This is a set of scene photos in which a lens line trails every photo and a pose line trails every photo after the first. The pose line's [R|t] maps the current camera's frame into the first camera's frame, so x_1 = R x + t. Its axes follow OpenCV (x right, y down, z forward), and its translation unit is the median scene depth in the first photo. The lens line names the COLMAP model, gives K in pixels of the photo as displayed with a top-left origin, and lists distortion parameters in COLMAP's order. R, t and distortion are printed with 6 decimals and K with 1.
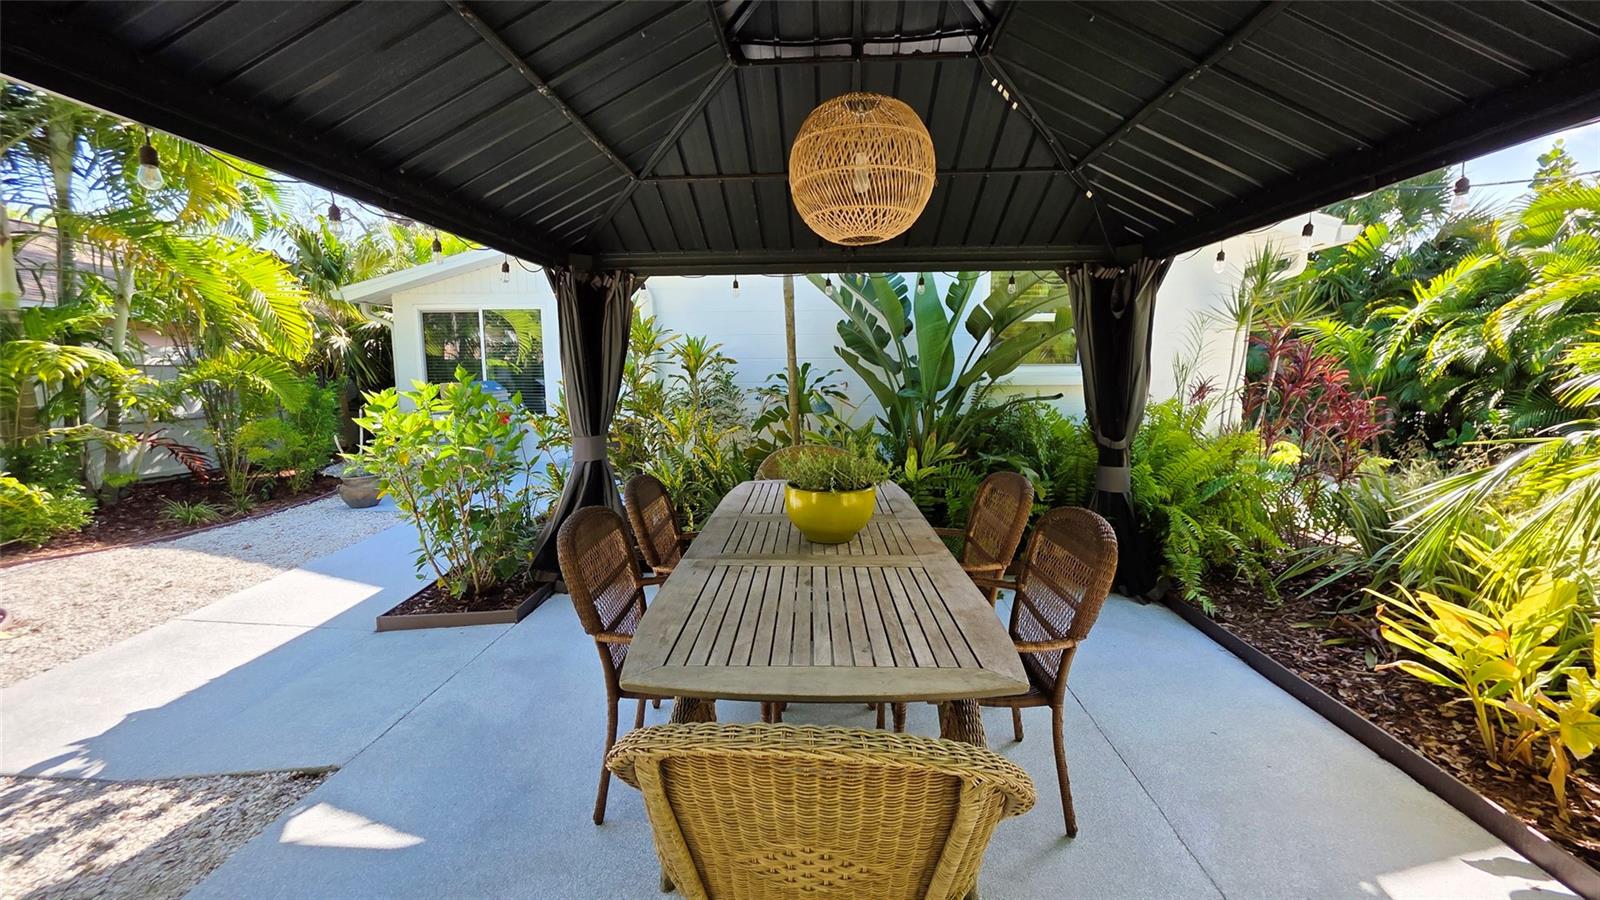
lens RADIAL K [[596.2, 0, 800.0], [0, 596.2, 450.0], [0, 0, 1]] dist [-0.012411, 0.006857]
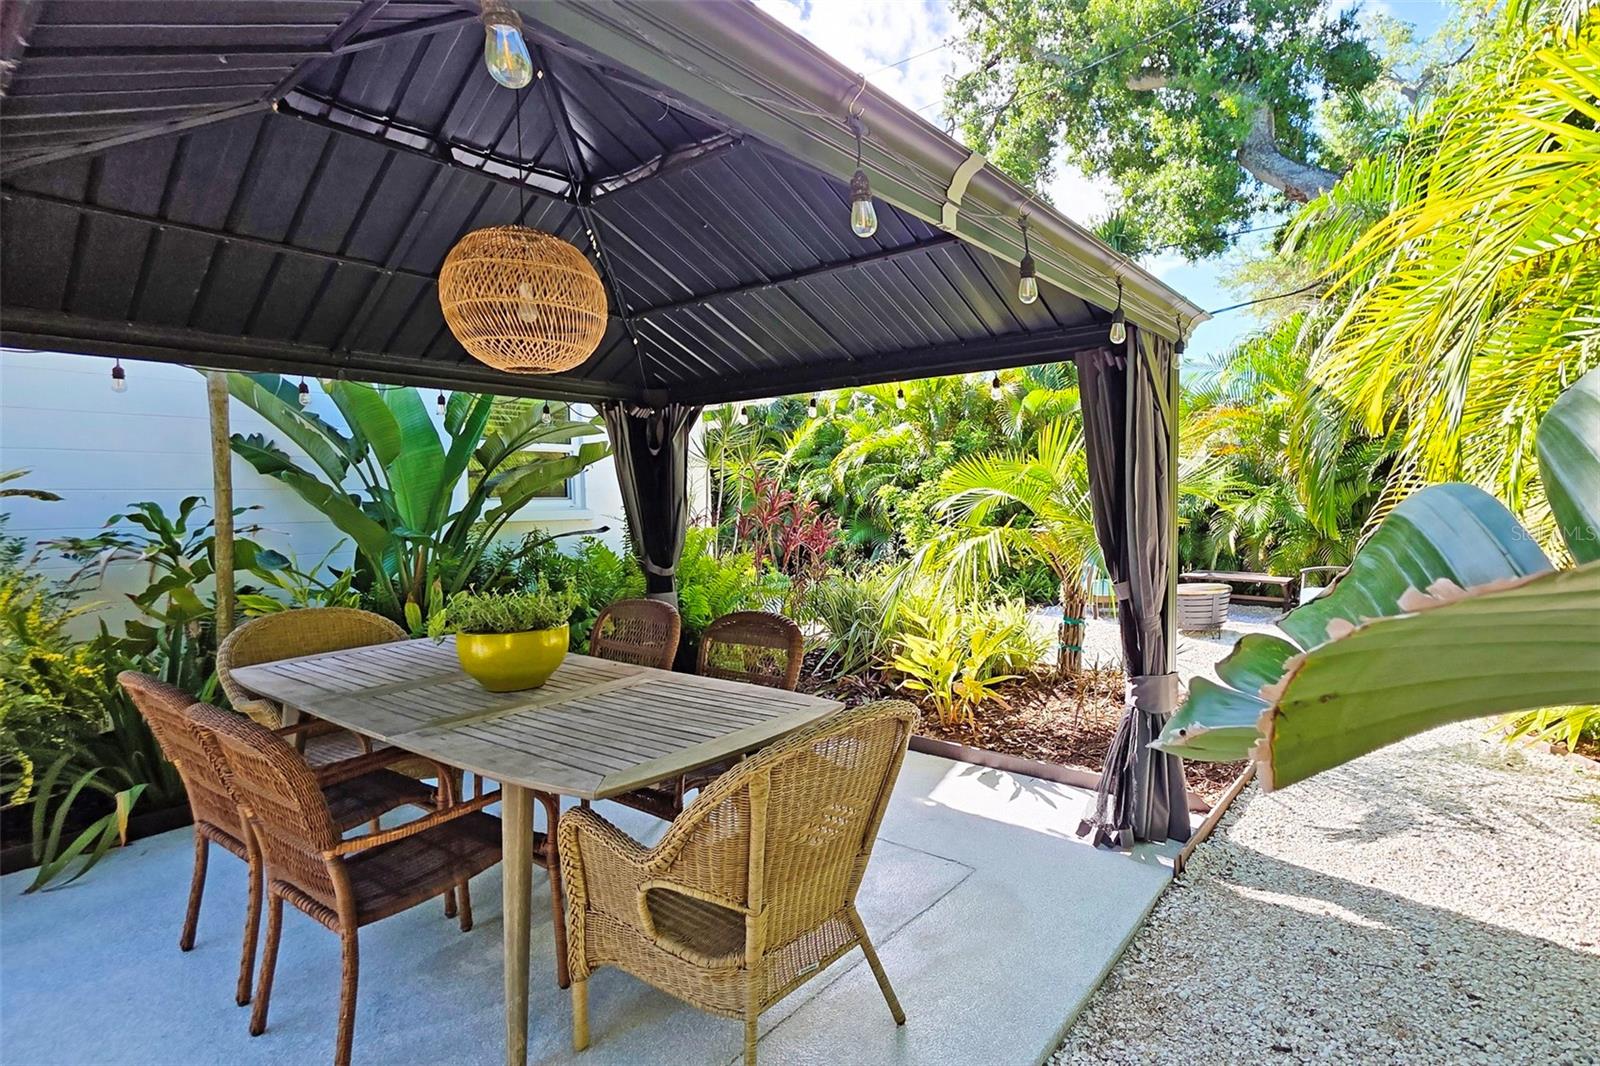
lens RADIAL K [[764.0, 0, 800.0], [0, 764.0, 533.0], [0, 0, 1]] dist [-0.000098, 0.000061]
pose [[0.632314, -0.036542, 0.773850, -0.368678], [0.112973, 0.992558, -0.045441, 0.011652], [-0.766431, 0.116157, 0.631737, -0.061380]]
